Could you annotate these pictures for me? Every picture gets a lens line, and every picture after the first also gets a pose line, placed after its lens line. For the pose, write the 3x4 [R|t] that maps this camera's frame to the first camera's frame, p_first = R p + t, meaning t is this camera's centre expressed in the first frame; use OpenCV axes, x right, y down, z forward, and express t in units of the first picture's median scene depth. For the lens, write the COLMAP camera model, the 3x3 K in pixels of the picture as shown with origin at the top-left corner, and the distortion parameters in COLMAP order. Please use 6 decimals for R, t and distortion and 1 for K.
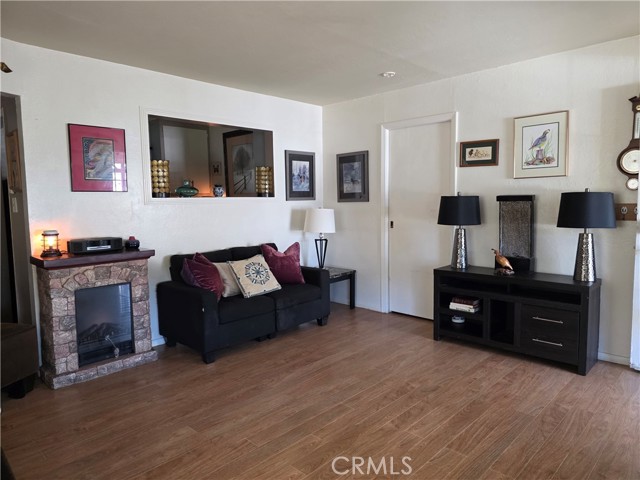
lens RADIAL K [[428.6, 0, 324.6], [0, 428.6, 237.5], [0, 0, 1]] dist [0.049676, -0.042036]
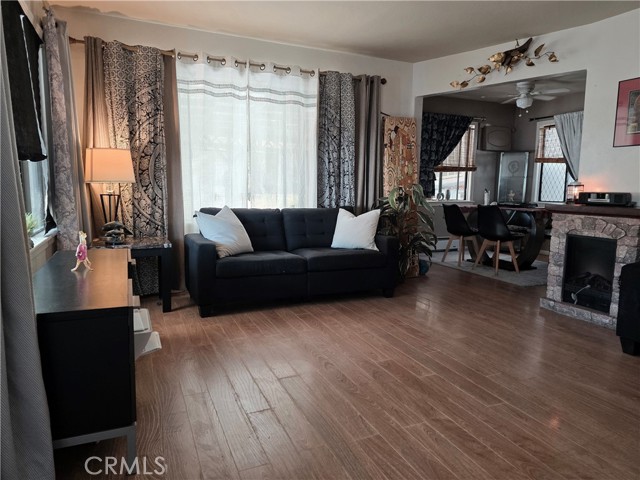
lens RADIAL K [[428.6, 0, 318.7], [0, 428.6, 234.0], [0, 0, 1]] dist [0.049676, -0.042036]
pose [[-0.393435, 0.113962, -0.912262, 0.817900], [-0.089708, 0.982793, 0.161462, -0.005426], [0.914965, 0.145362, -0.376441, 0.917973]]
